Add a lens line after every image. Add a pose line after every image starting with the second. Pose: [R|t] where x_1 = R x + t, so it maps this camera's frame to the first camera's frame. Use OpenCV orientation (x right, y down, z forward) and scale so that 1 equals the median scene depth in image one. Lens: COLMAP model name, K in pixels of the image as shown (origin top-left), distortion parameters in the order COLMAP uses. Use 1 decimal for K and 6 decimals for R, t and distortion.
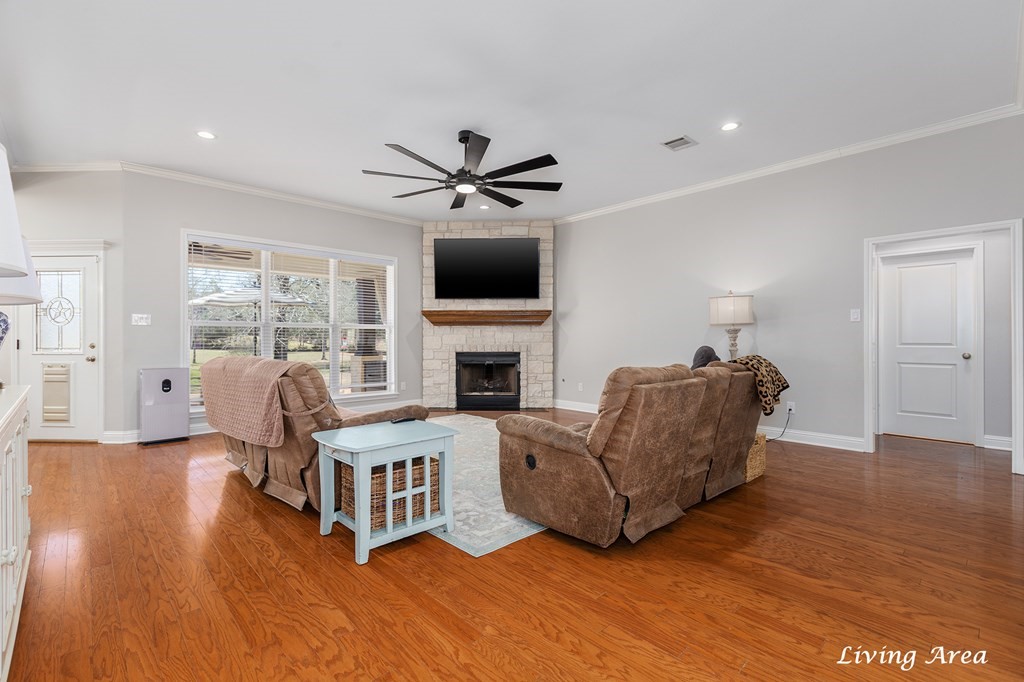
lens RADIAL K [[459.0, 0, 508.0], [0, 459.0, 338.2], [0, 0, 1]] dist [0.001532, 0.001141]
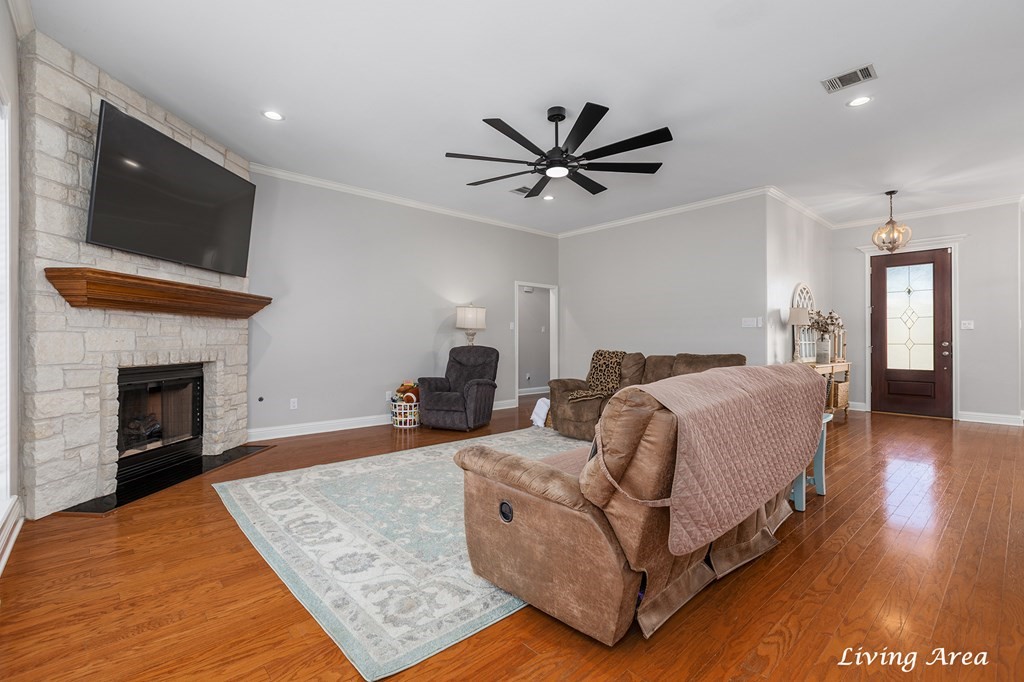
lens RADIAL K [[459.0, 0, 508.0], [0, 459.0, 338.2], [0, 0, 1]] dist [0.001532, 0.001141]
pose [[0.023653, 0.005522, 0.999705, -0.559794], [-0.004318, 0.999976, -0.005421, 0.001546], [-0.999711, -0.004188, 0.023676, 0.604969]]
